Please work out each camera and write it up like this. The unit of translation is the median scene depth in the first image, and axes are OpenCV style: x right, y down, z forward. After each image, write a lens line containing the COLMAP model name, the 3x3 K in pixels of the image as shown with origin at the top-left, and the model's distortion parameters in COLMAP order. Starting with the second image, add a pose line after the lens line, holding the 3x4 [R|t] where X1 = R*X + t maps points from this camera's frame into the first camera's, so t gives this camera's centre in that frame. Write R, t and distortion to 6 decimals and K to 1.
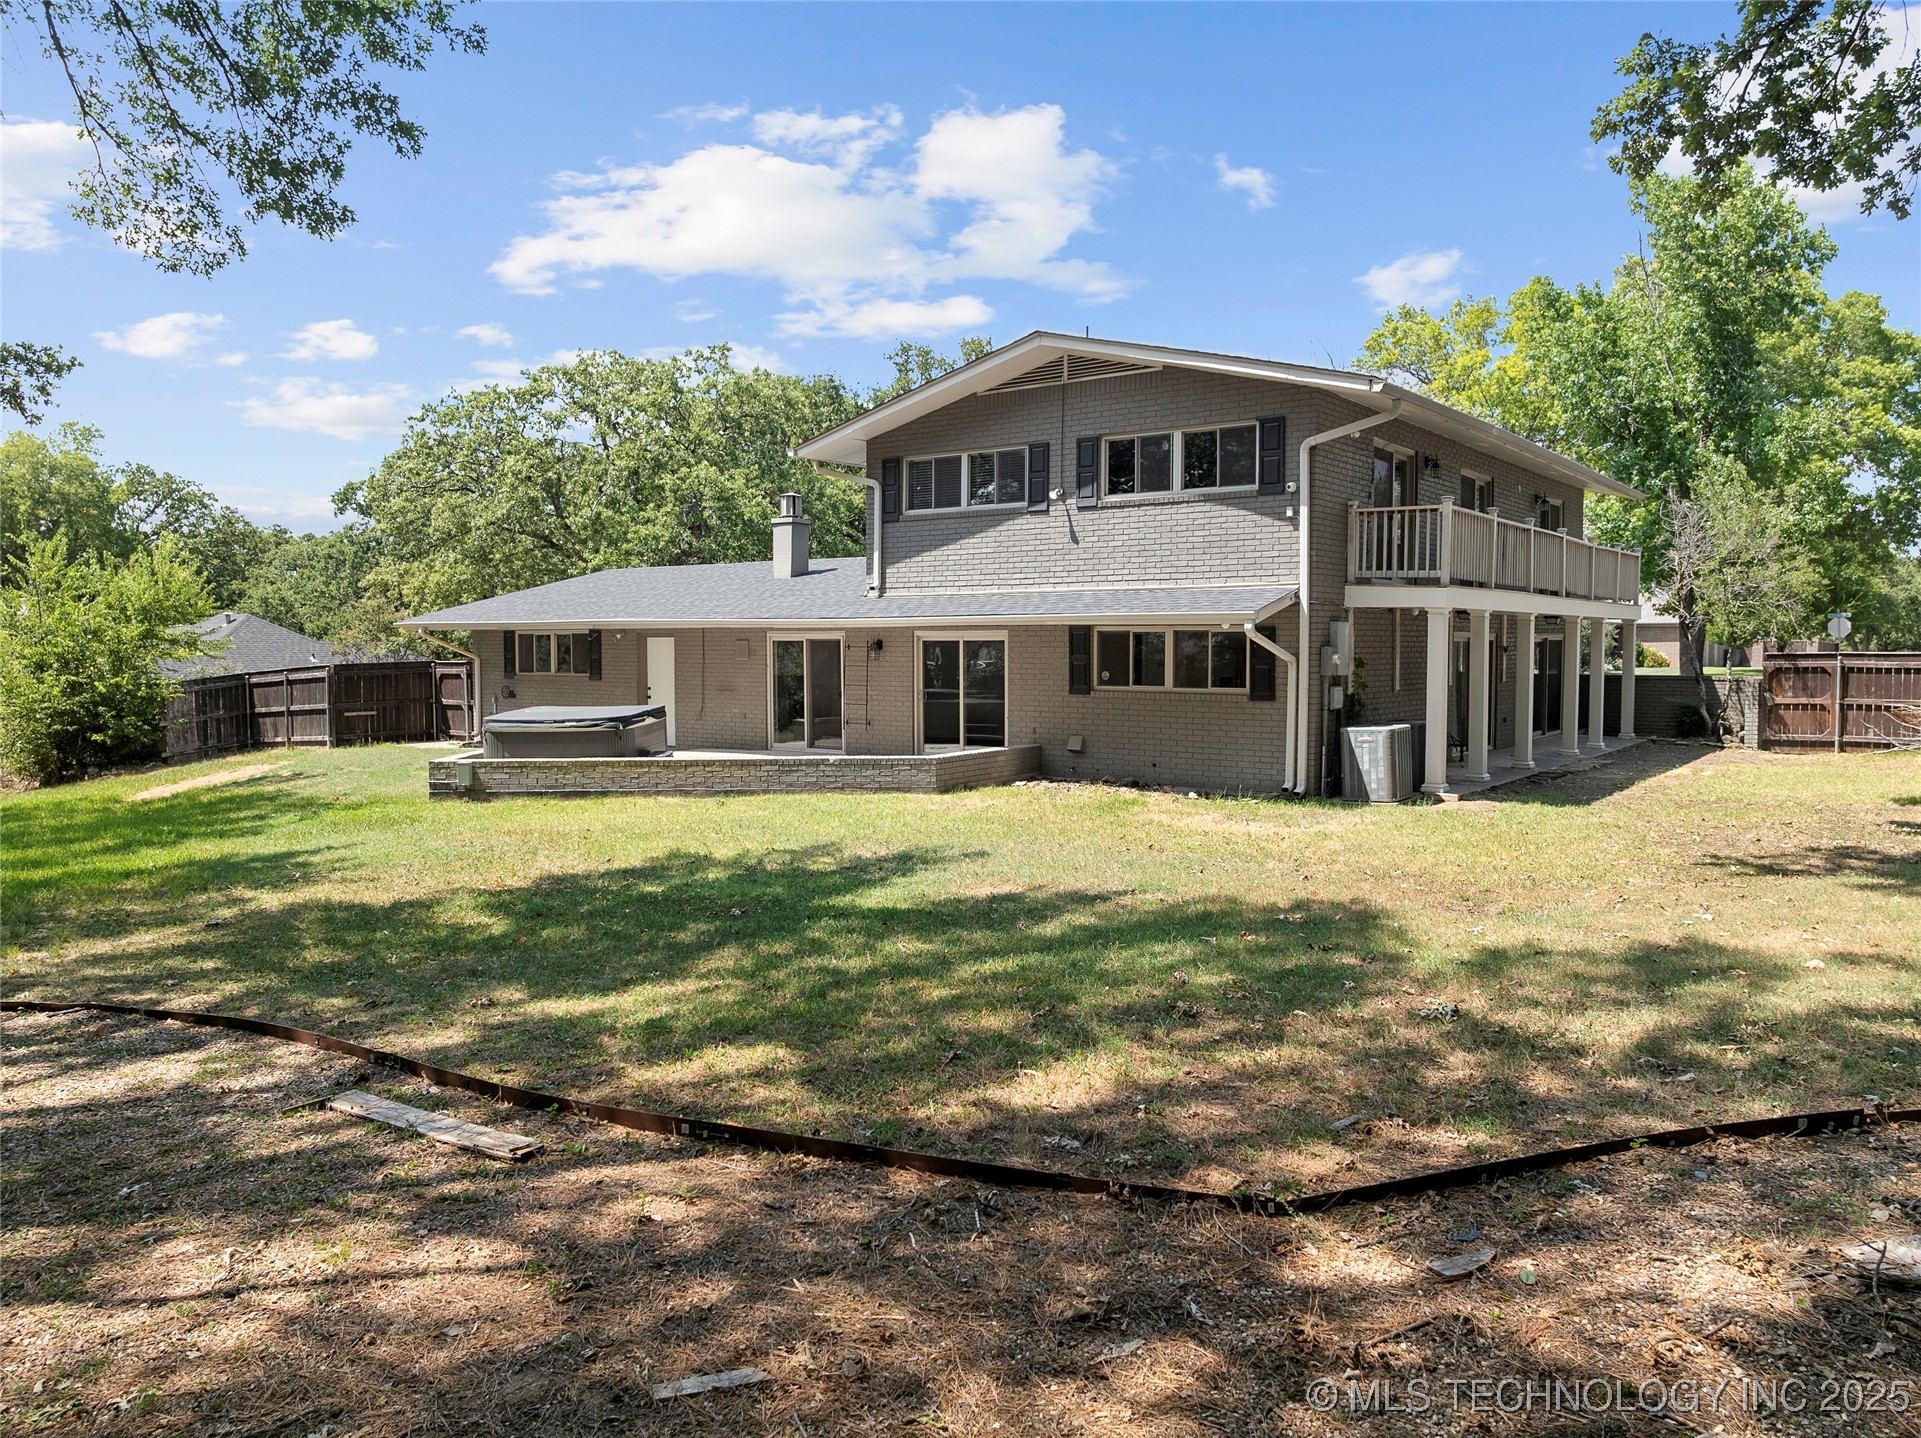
lens RADIAL K [[1330.5, 0, 960.5], [0, 1330.5, 719.0], [0, 0, 1]] dist [-0.022028, 0.001889]
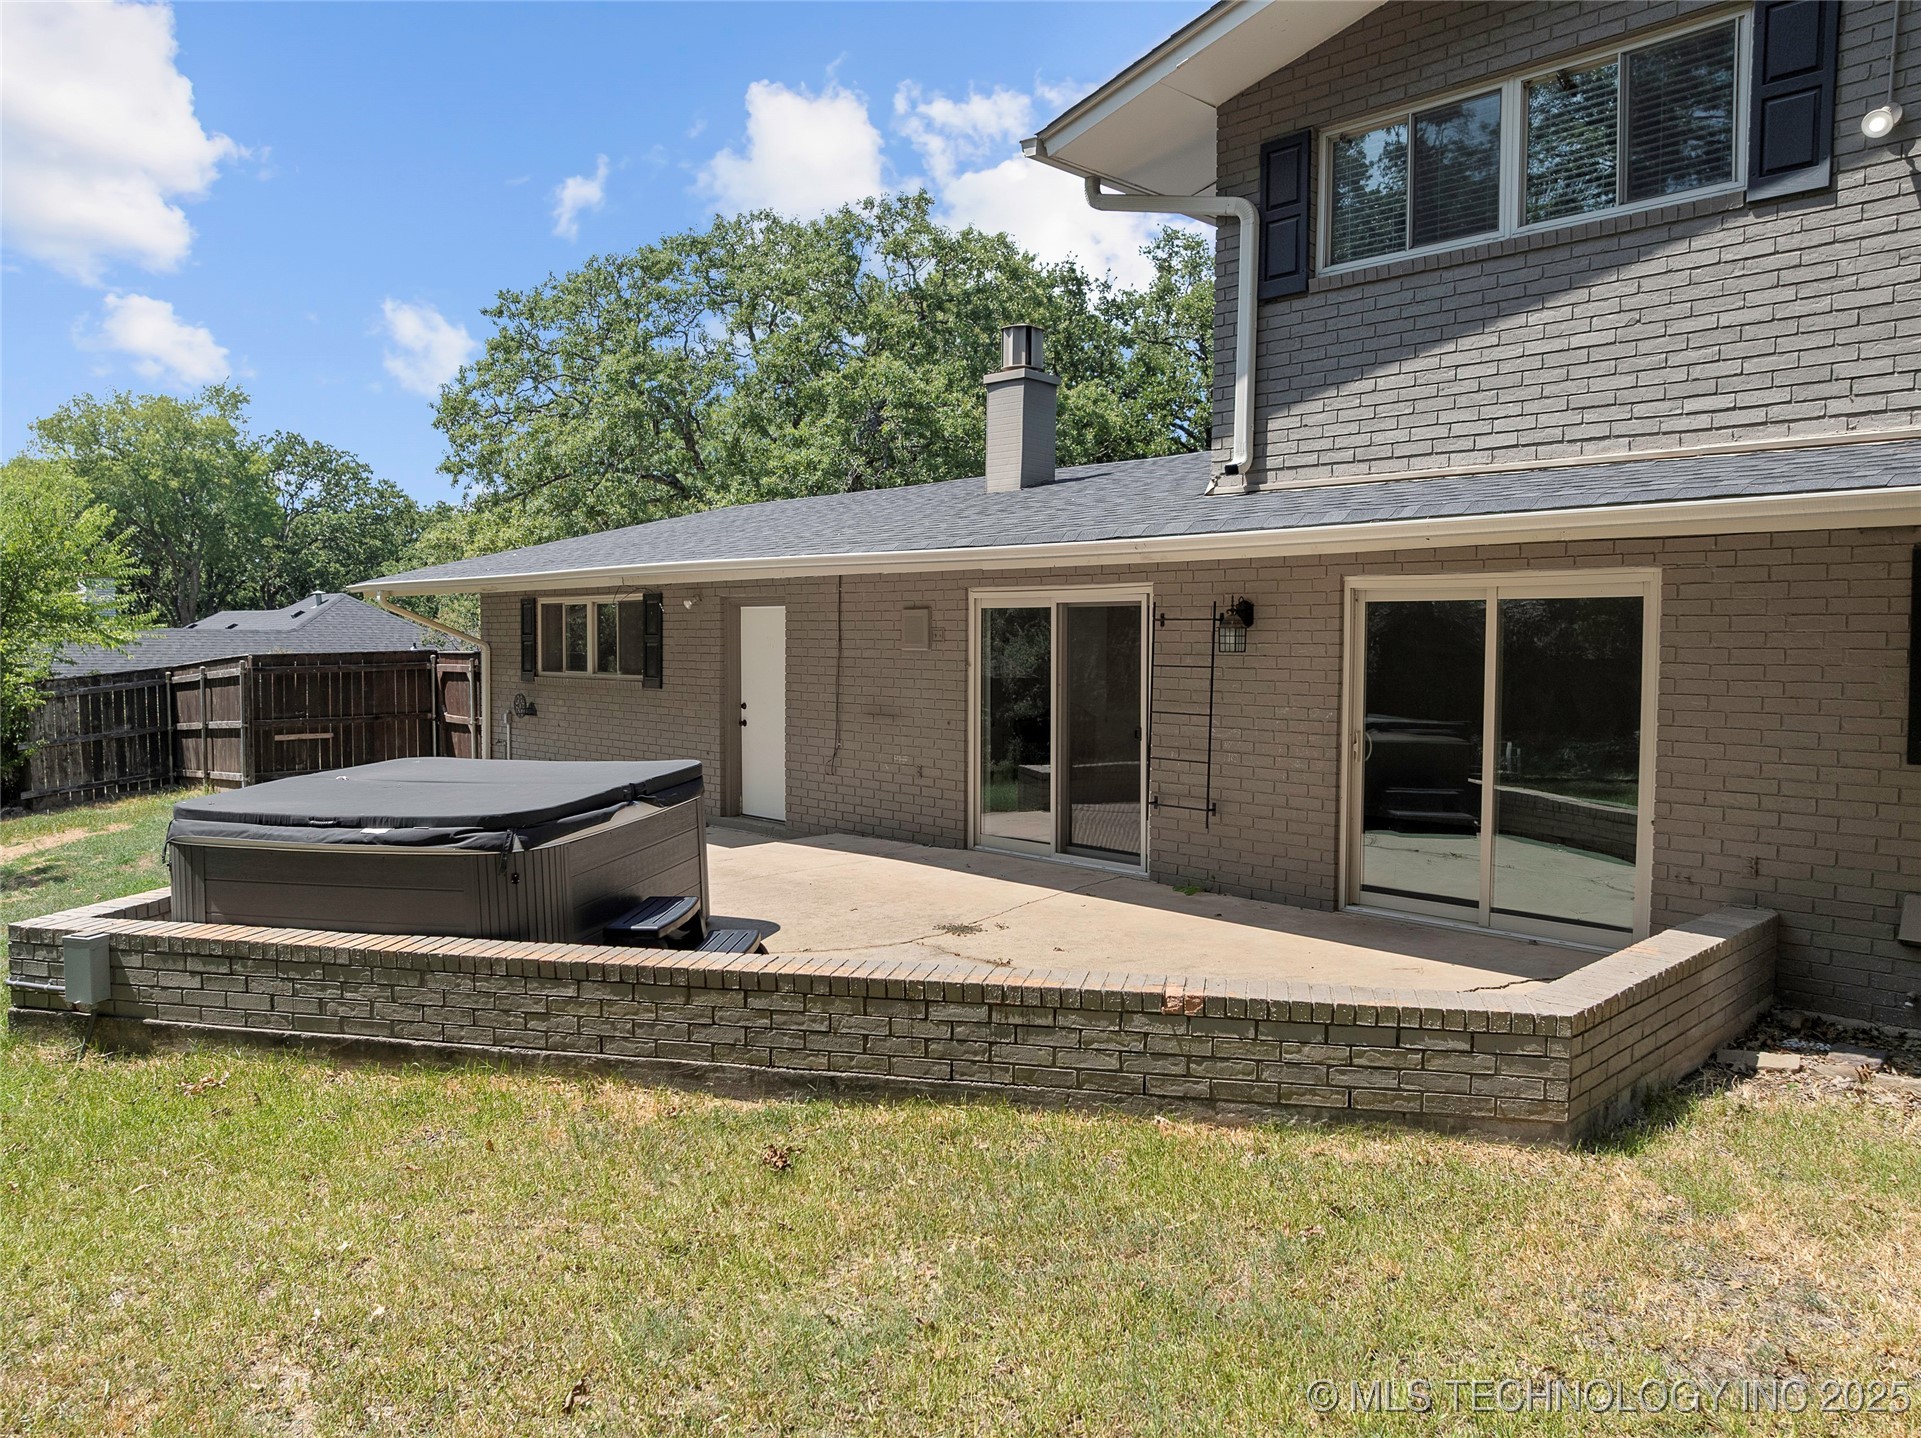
lens RADIAL K [[1330.5, 0, 960.5], [0, 1330.5, 719.0], [0, 0, 1]] dist [-0.022028, 0.001889]
pose [[0.987109, 0.015570, -0.159289, -0.072075], [-0.015338, 0.999879, 0.002685, -0.021288], [0.159311, -0.000207, 0.987228, 0.526321]]
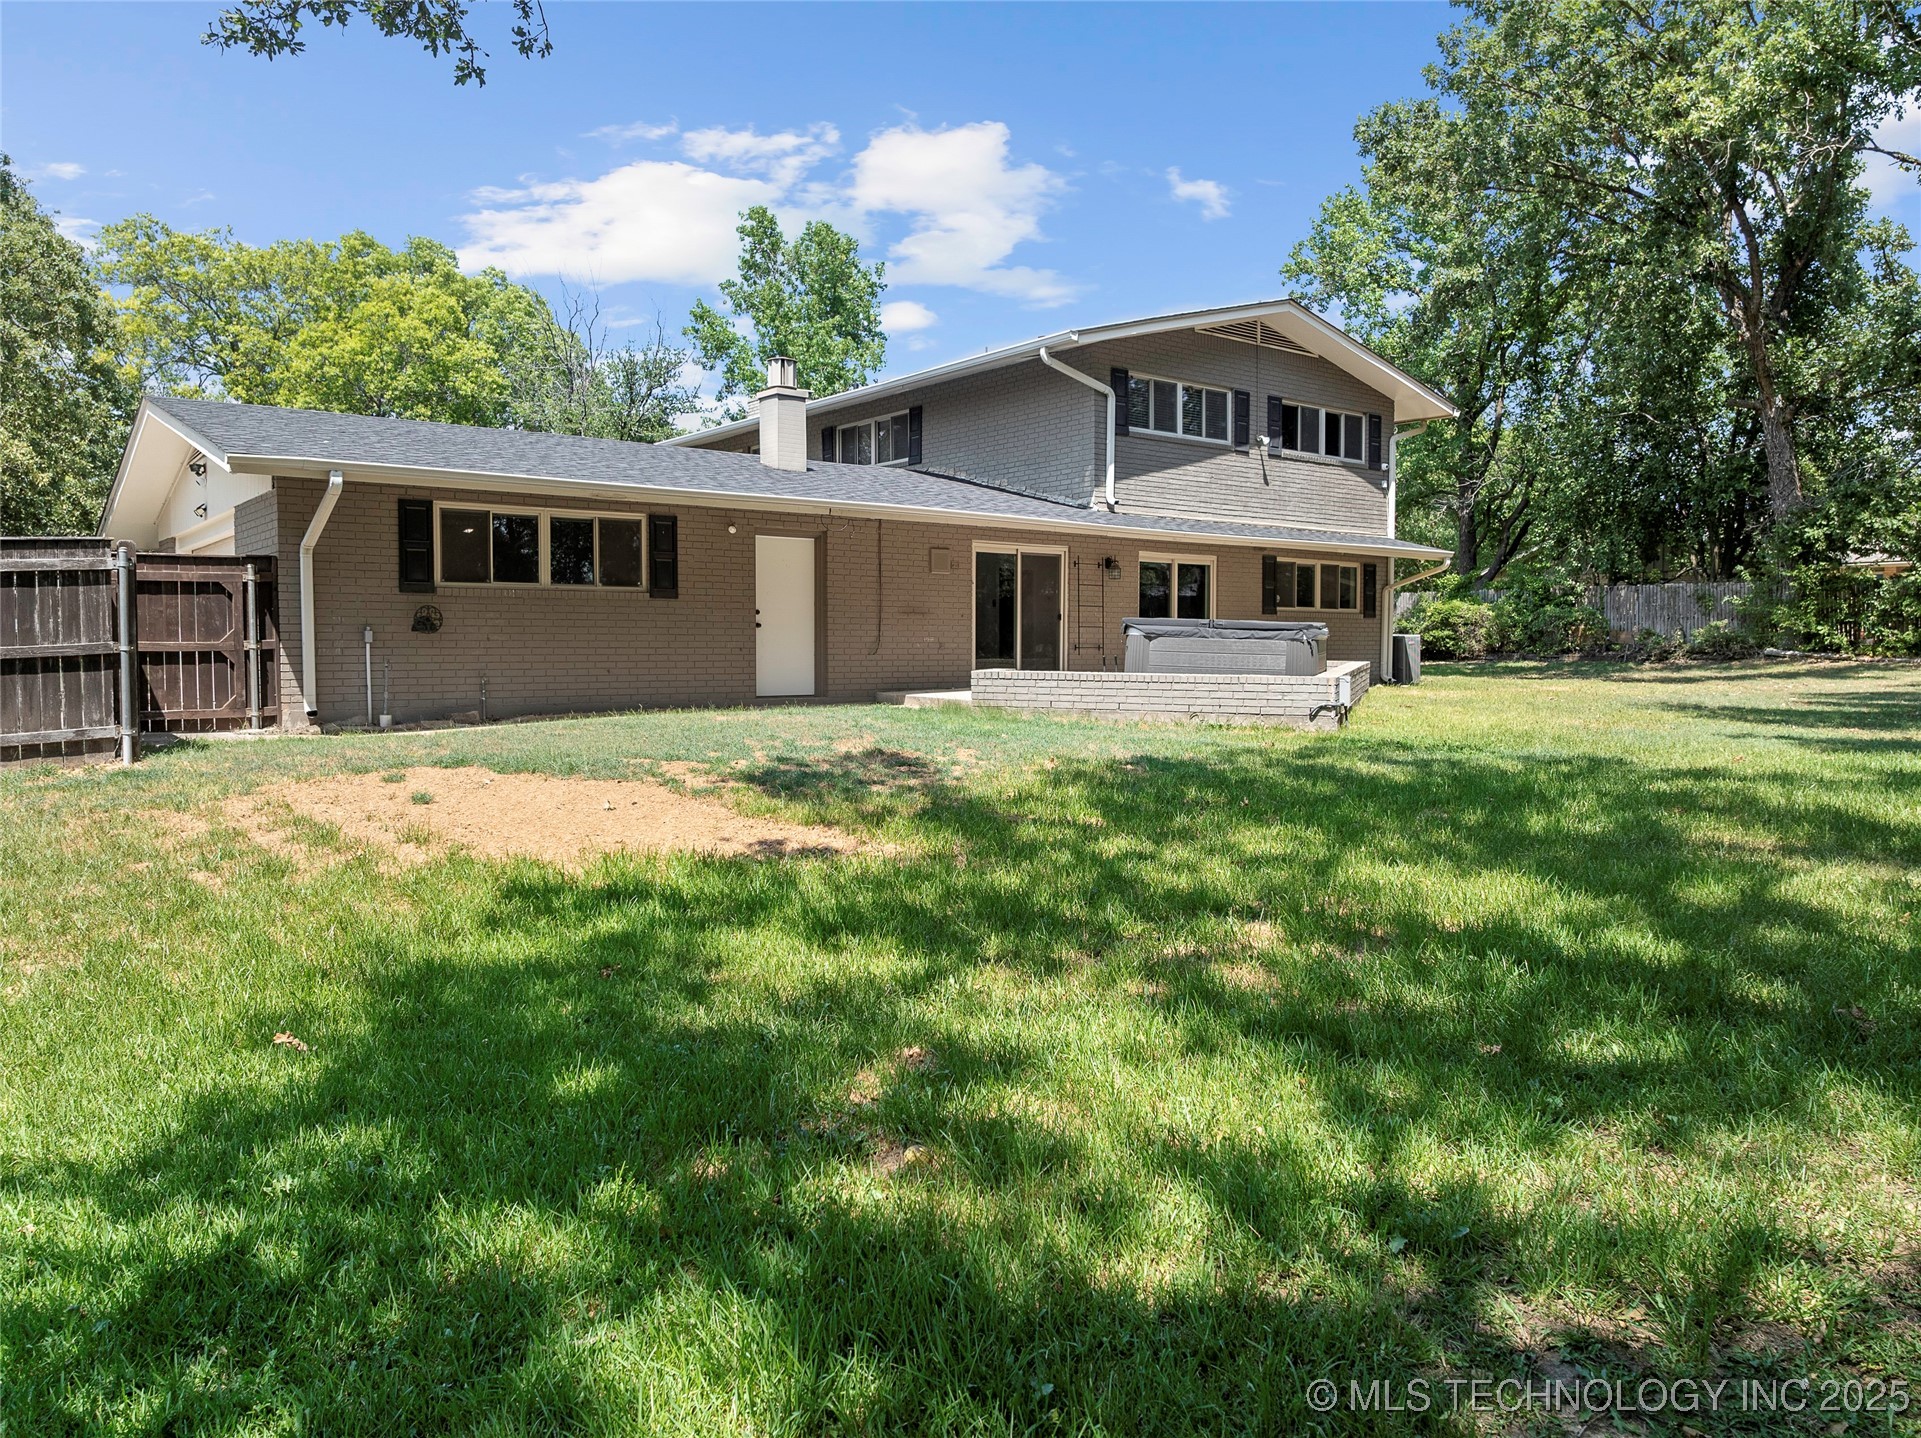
lens RADIAL K [[1330.5, 0, 960.5], [0, 1330.5, 719.0], [0, 0, 1]] dist [-0.022028, 0.001889]
pose [[0.251606, -0.097401, 0.962916, -0.904052], [0.011696, 0.995156, 0.097606, -0.034250], [-0.967759, -0.013296, 0.251526, 0.763384]]
